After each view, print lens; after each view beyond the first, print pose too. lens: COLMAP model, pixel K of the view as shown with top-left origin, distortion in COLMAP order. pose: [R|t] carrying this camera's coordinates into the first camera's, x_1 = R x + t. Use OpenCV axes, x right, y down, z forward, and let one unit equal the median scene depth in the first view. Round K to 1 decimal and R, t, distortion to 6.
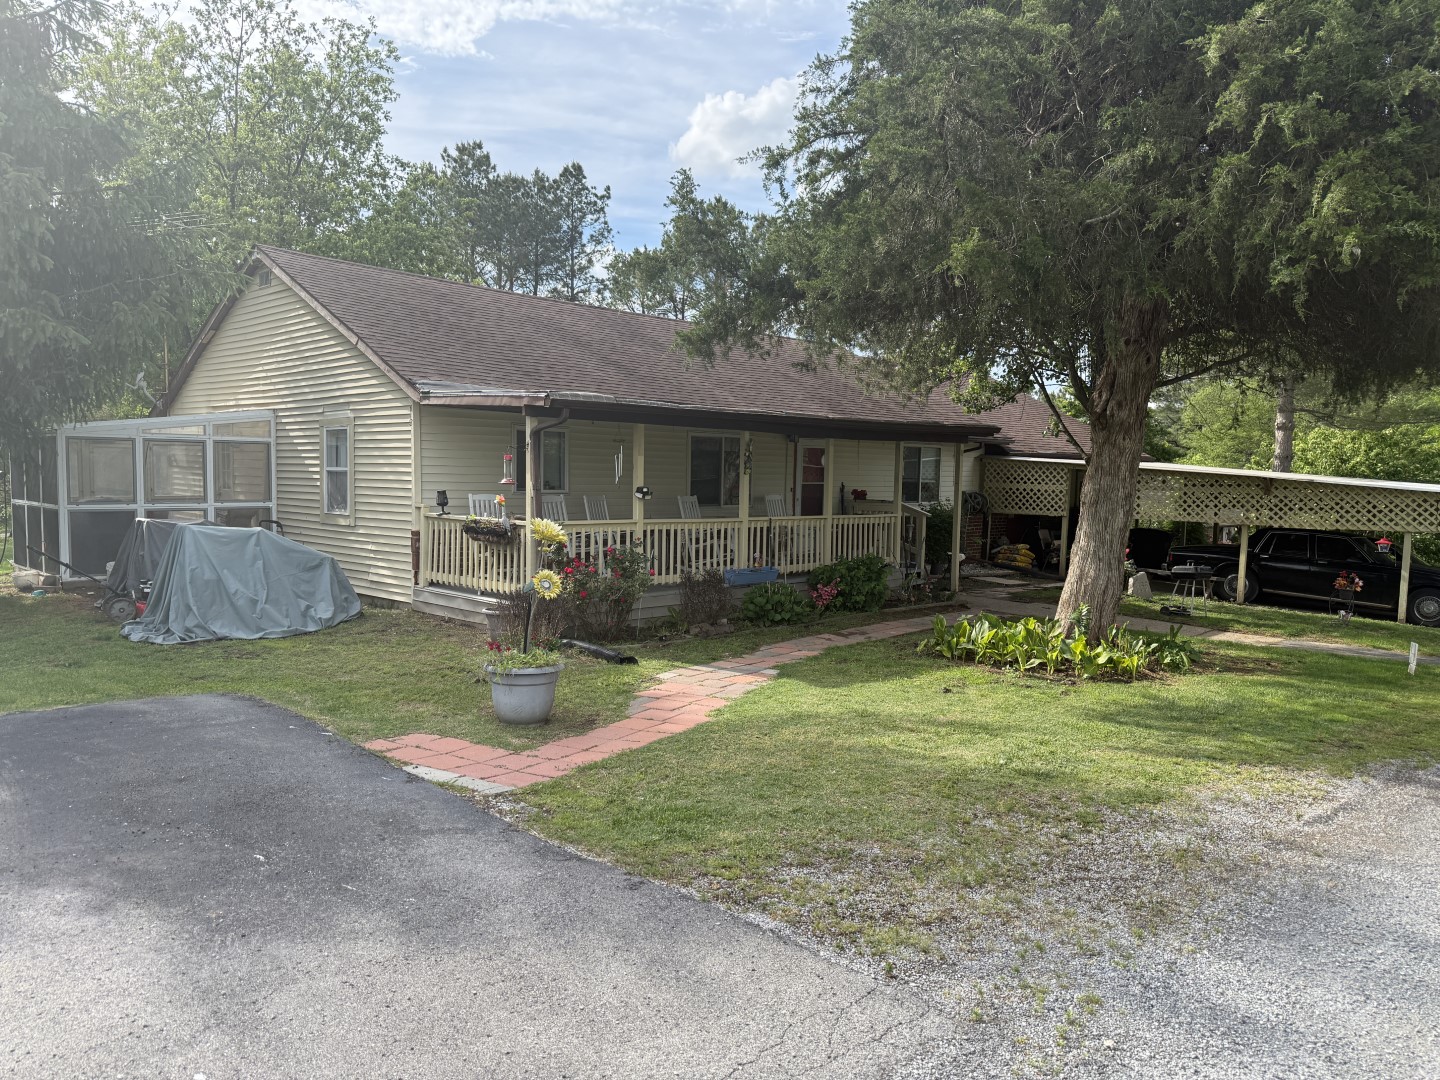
lens RADIAL K [[1016.1, 0, 720.0], [0, 1016.1, 540.0], [0, 0, 1]] dist [0.037265, -0.000049]
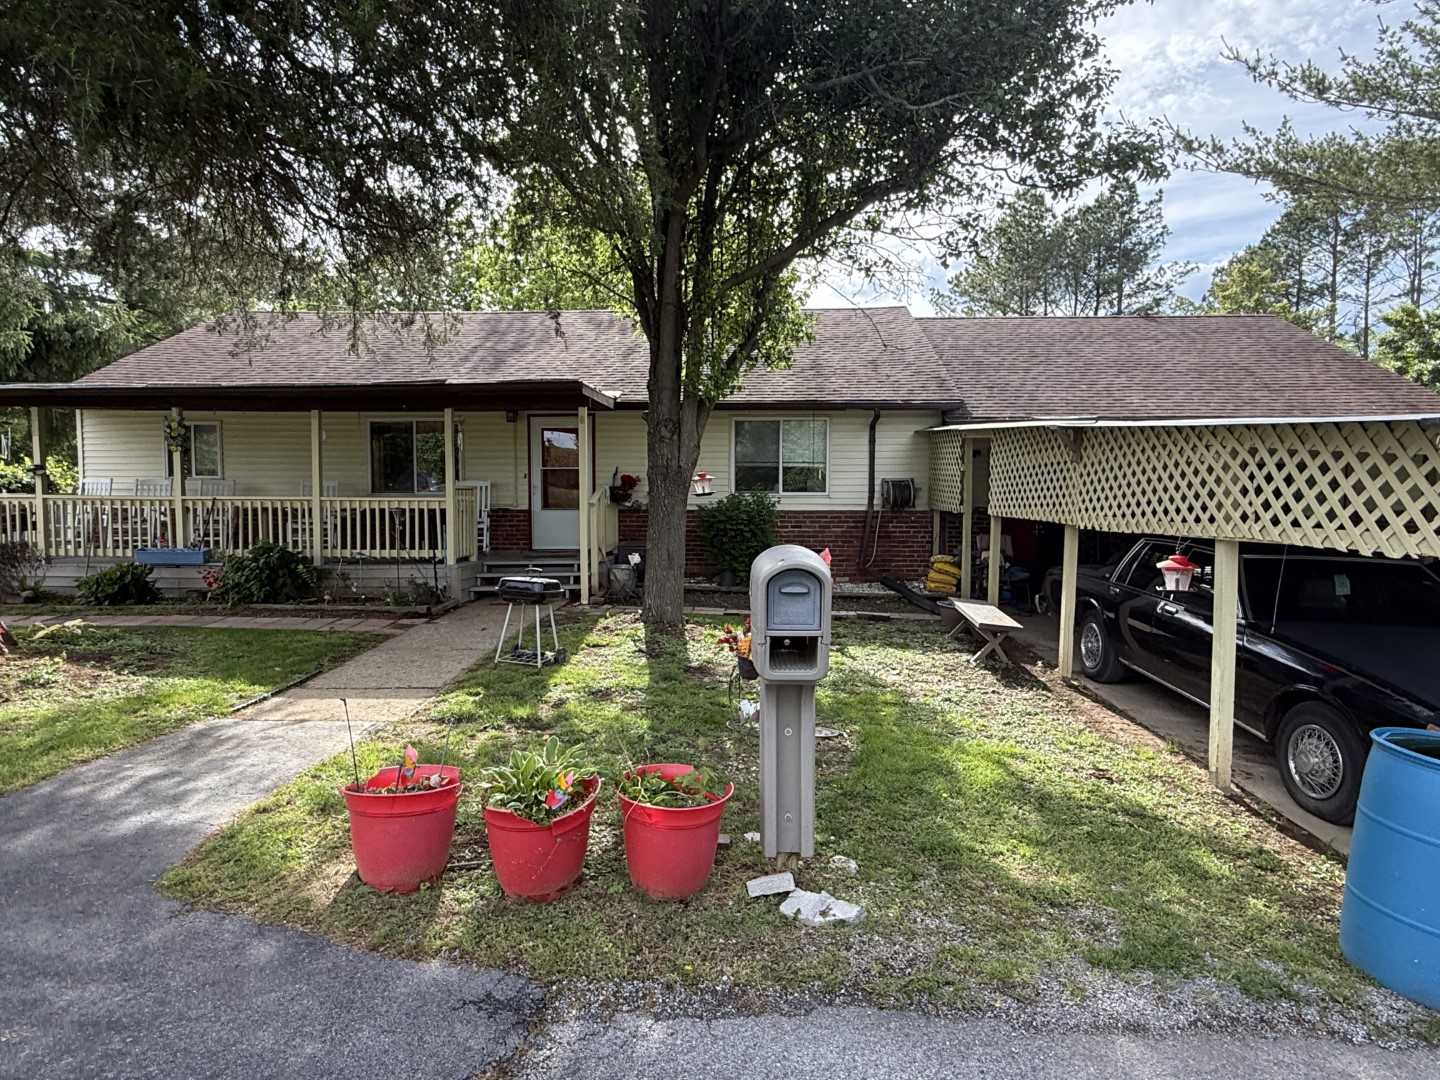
lens RADIAL K [[815.9, 0, 720.0], [0, 815.9, 540.0], [0, 0, 1]] dist [-0.000052, -0.000126]
pose [[0.679101, 0.029017, -0.733471, 0.685568], [-0.036329, 0.999322, 0.005899, -0.003985], [0.733145, 0.022640, 0.679695, 0.627269]]
